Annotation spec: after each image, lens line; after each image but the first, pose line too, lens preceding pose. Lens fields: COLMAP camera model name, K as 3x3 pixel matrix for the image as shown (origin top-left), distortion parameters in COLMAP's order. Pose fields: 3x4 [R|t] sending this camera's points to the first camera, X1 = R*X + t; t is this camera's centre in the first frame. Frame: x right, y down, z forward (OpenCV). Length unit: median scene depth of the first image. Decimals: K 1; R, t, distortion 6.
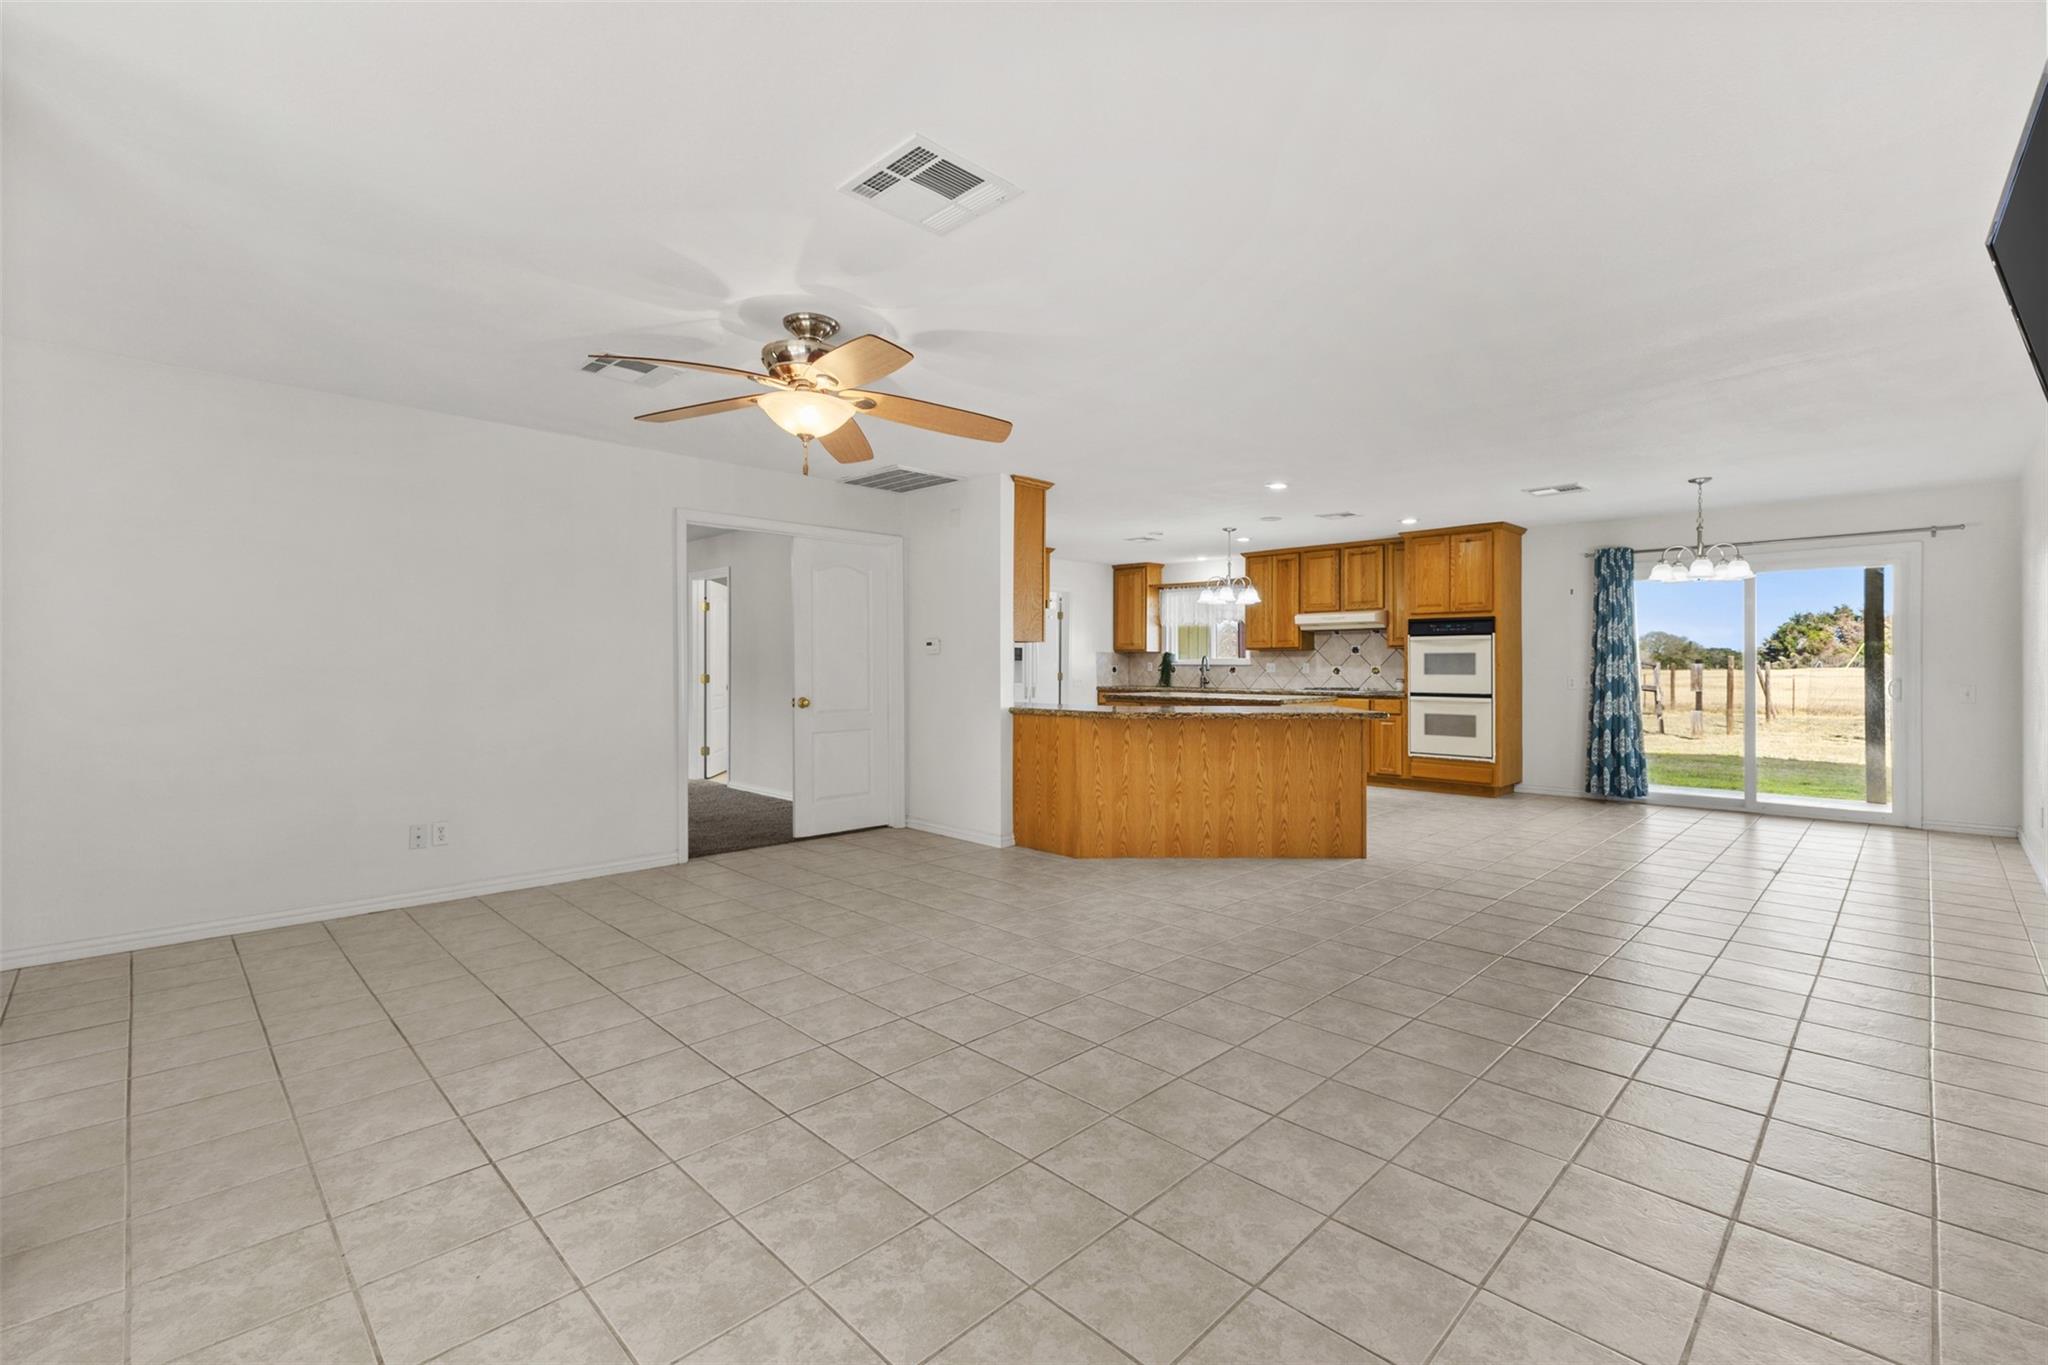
lens RADIAL K [[893.4, 0, 1024.0], [0, 893.4, 682.5], [0, 0, 1]] dist [-0.000632, 0.000022]
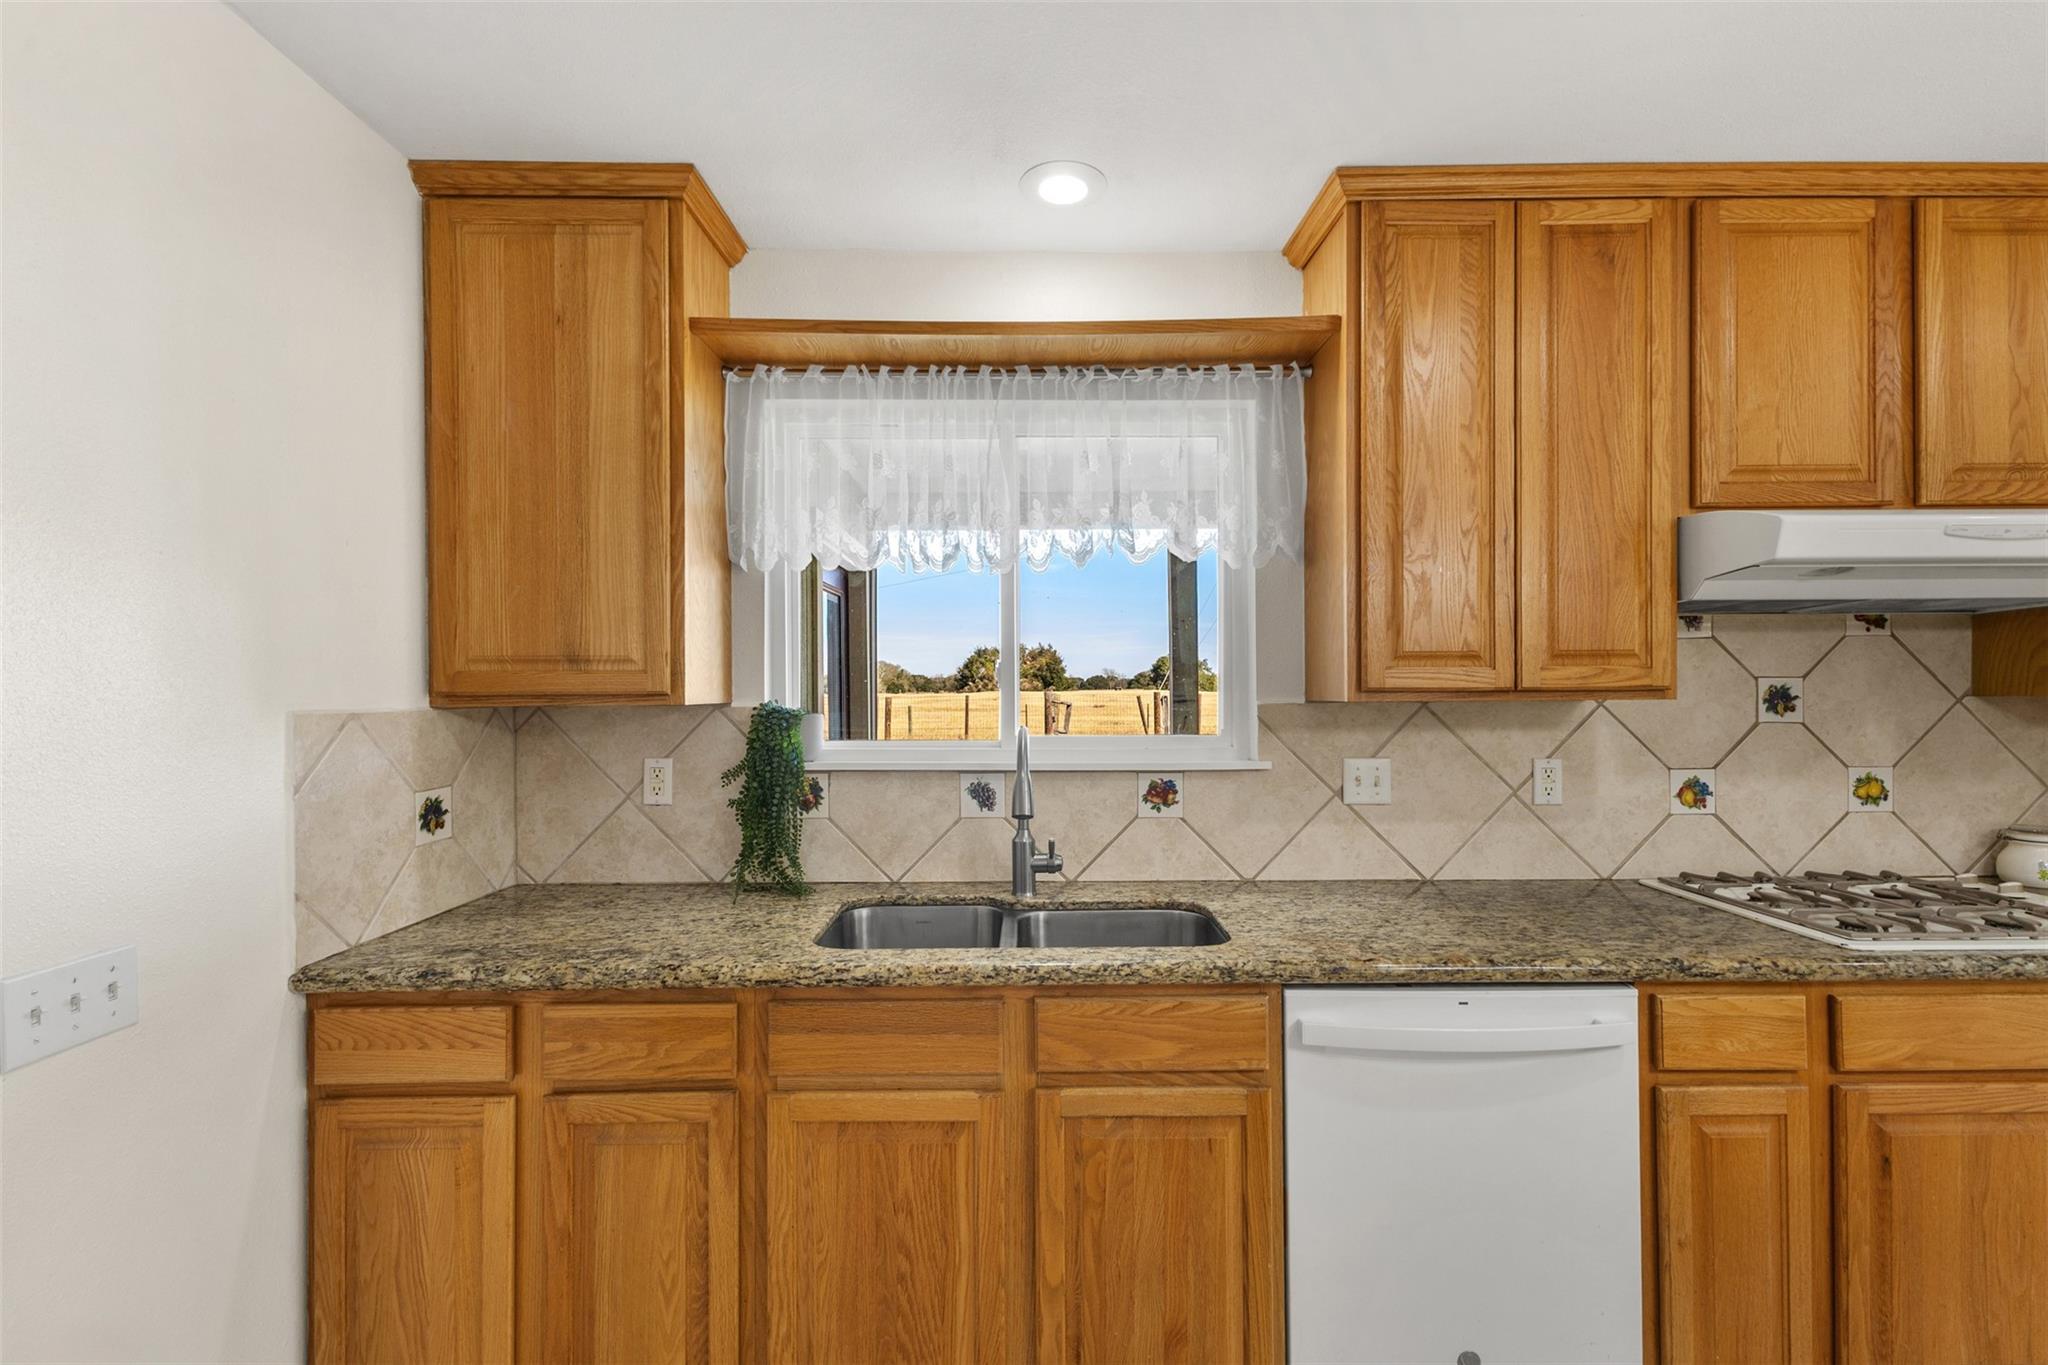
lens RADIAL K [[893.4, 0, 1024.0], [0, 893.4, 682.5], [0, 0, 1]] dist [-0.000632, 0.000022]
pose [[0.695092, 0.001192, 0.718920, 0.061169], [0.018285, 0.999646, -0.019337, -0.033653], [-0.718689, 0.026586, 0.694824, 0.827125]]
